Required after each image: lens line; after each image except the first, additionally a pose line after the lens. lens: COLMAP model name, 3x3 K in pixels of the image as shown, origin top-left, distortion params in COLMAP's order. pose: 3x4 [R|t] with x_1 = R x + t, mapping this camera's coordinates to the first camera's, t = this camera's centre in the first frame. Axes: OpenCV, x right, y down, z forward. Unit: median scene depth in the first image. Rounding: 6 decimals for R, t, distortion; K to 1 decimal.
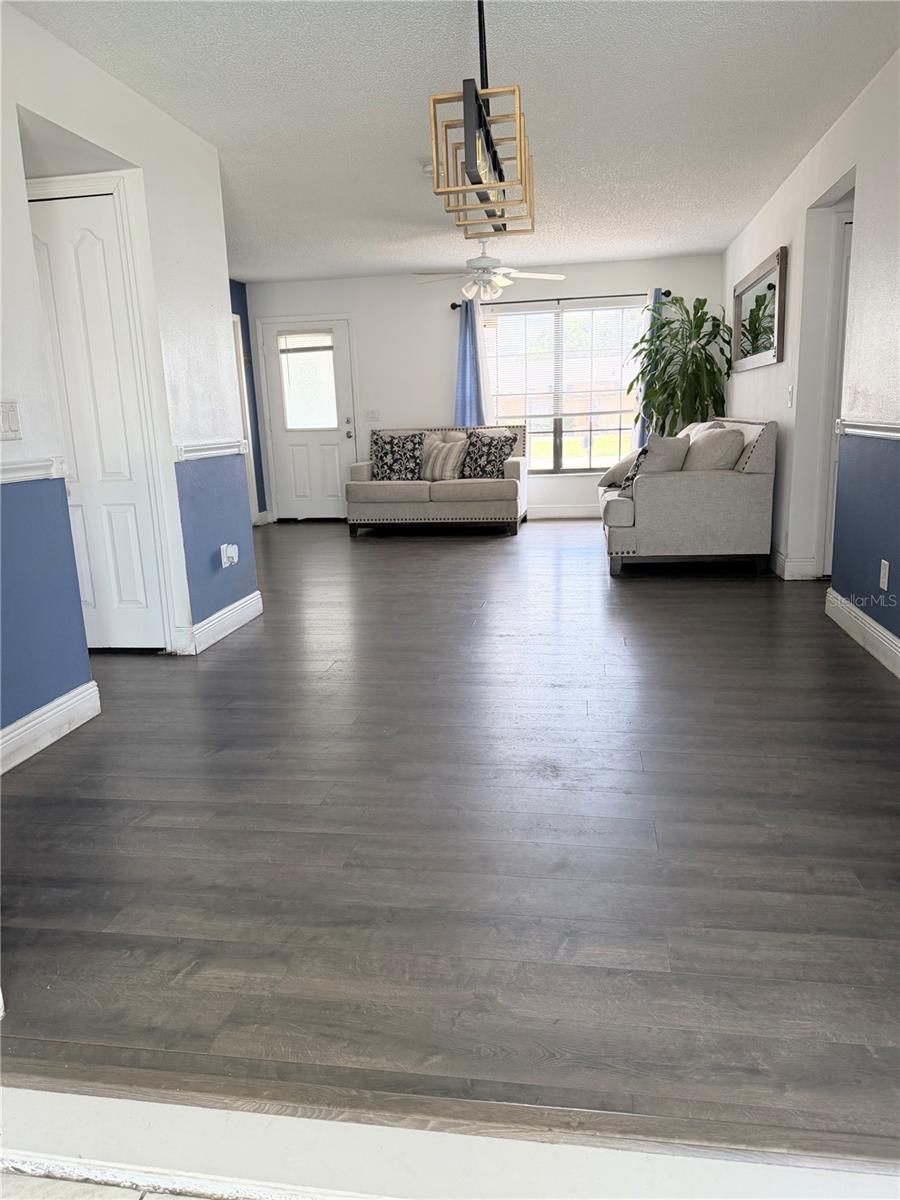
lens RADIAL K [[828.6, 0, 450.0], [0, 828.6, 600.0], [0, 0, 1]] dist [0.024237, -0.045396]
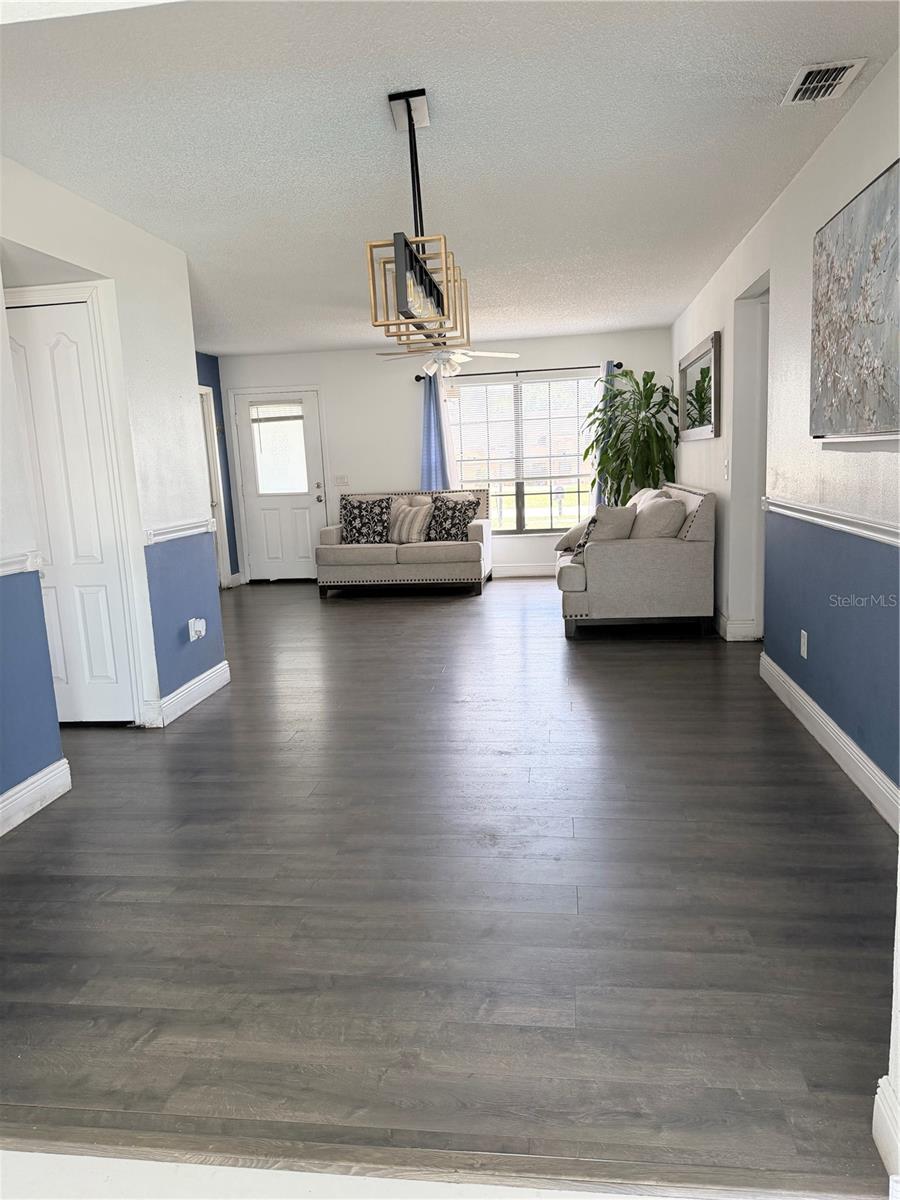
lens RADIAL K [[828.6, 0, 450.0], [0, 828.6, 600.0], [0, 0, 1]] dist [0.024237, -0.045396]
pose [[0.999564, -0.015047, 0.025393, 0.050940], [0.016463, 0.998266, -0.056518, -0.049005], [-0.024499, 0.056912, 0.998079, -0.106868]]
